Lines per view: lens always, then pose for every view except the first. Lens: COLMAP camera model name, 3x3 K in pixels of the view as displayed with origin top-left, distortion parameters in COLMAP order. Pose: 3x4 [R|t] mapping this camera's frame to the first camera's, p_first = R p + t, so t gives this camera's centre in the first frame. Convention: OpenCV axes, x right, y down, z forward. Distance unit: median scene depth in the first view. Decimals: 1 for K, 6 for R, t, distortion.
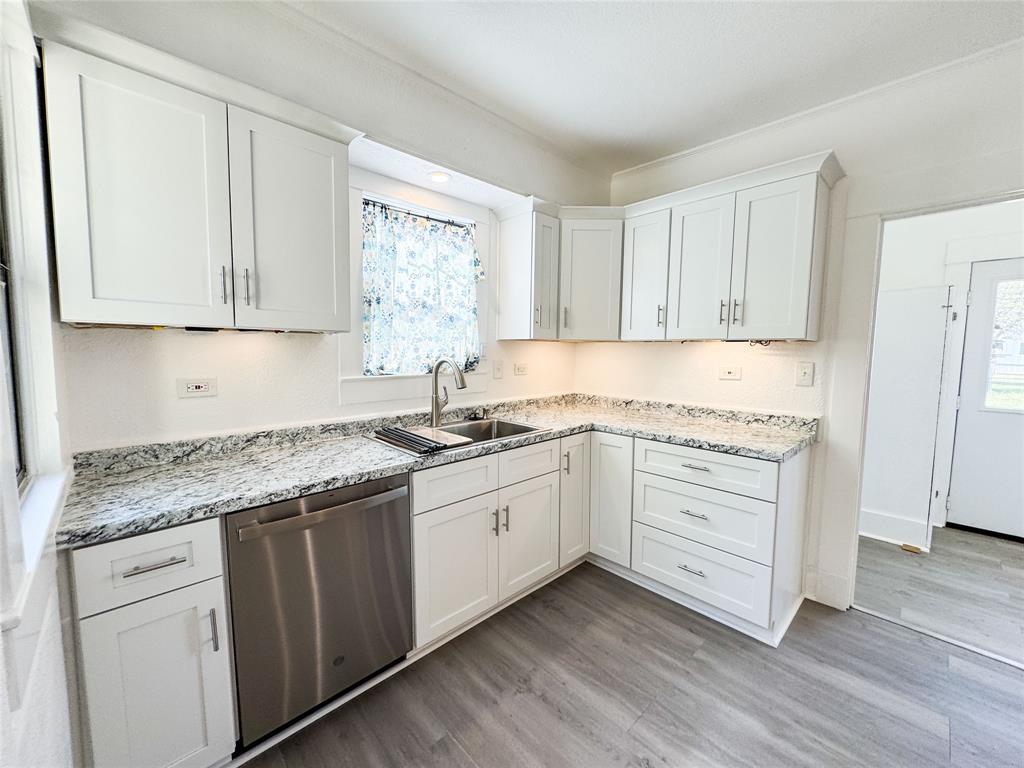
lens RADIAL K [[412.8, 0, 512.0], [0, 412.8, 384.0], [0, 0, 1]] dist [-0.002951, 0.000079]
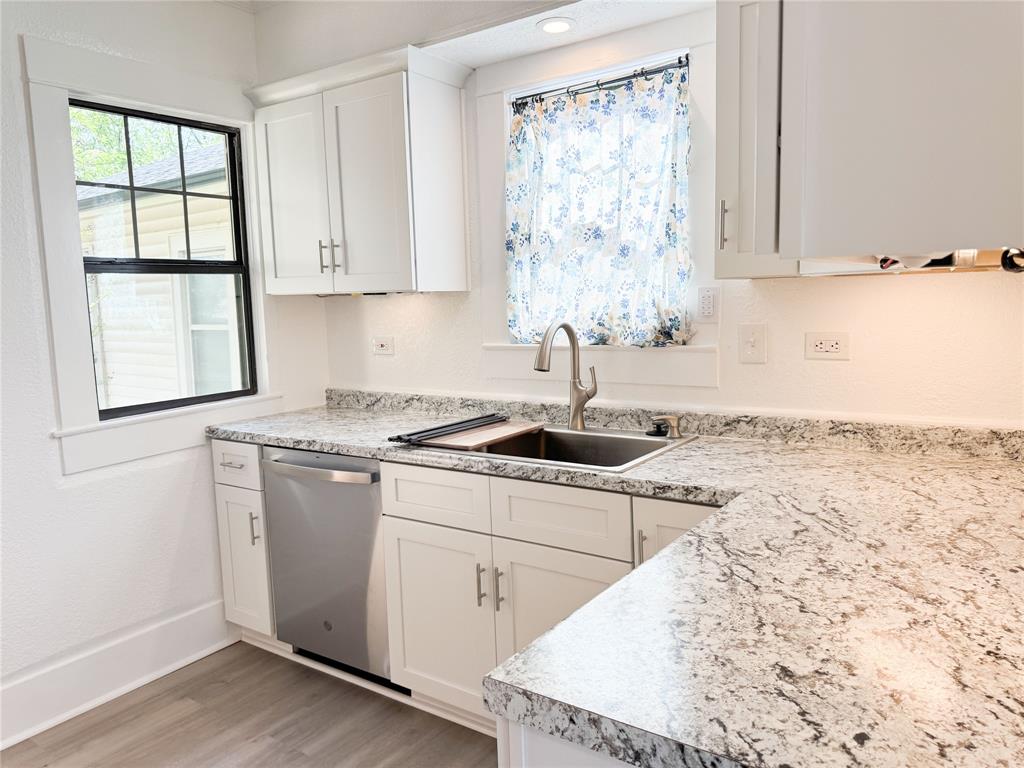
lens RADIAL K [[720.5, 0, 510.8], [0, 720.5, 378.6], [0, 0, 1]] dist [0.112582, -0.159441]
pose [[0.193904, 0.094652, -0.976444, 0.887922], [-0.050796, 0.994968, 0.086361, -0.065876], [0.979705, 0.032853, 0.197736, 0.706414]]
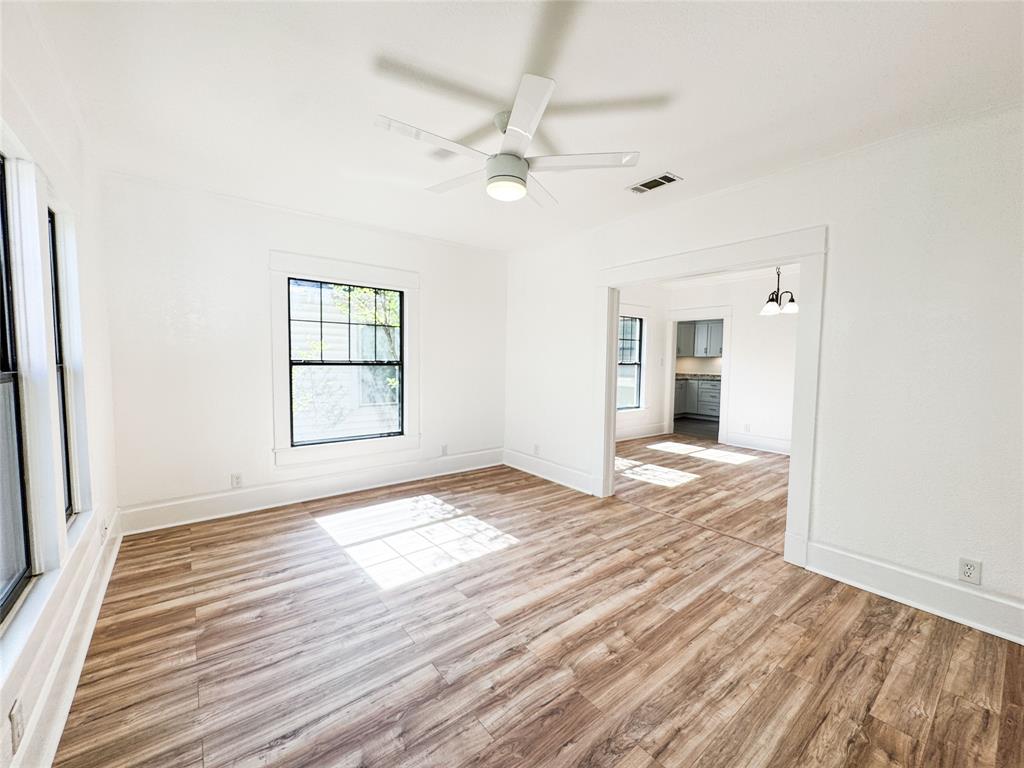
lens RADIAL K [[421.8, 0, 511.1], [0, 421.8, 382.2], [0, 0, 1]] dist [-0.000963, 0.000293]
pose [[0.995836, 0.013776, -0.090120, -1.204534], [-0.015900, 0.999611, -0.022894, 0.277196], [0.089770, 0.024232, 0.995668, -3.406394]]
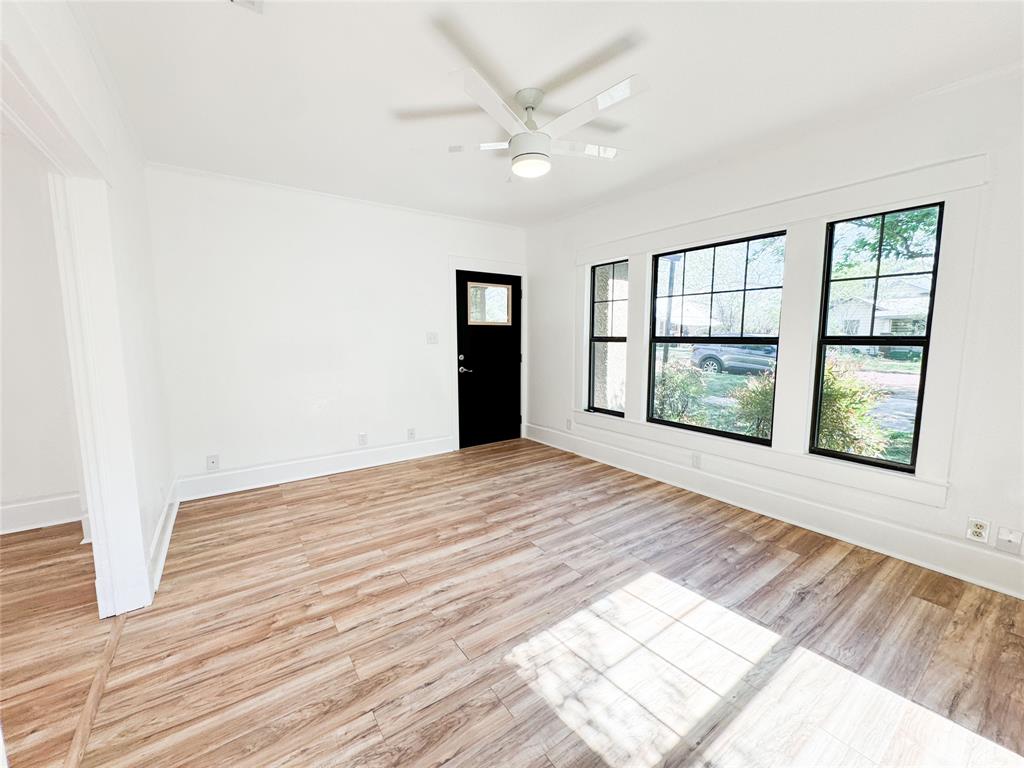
lens RADIAL K [[410.3, 0, 503.9], [0, 410.3, 381.4], [0, 0, 1]] dist [-0.001803, 0.000092]
pose [[-0.987451, -0.017332, 0.156970, -1.412607], [0.014717, 0.979534, 0.200738, 0.106983], [-0.157237, 0.200530, -0.966987, -1.319427]]
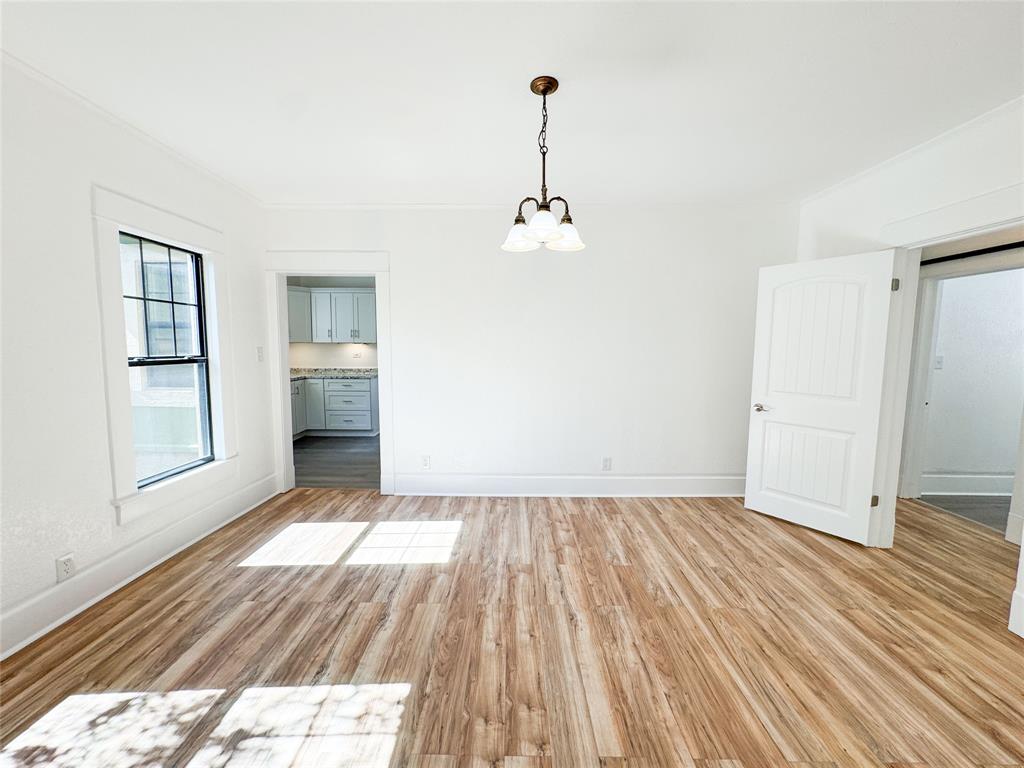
lens RADIAL K [[412.8, 0, 512.0], [0, 412.8, 384.0], [0, 0, 1]] dist [-0.002951, 0.000079]
pose [[0.695804, -0.066911, 0.715108, -0.788975], [0.056809, 0.997659, 0.038074, 0.130463], [-0.715982, 0.014133, 0.697976, -1.790805]]
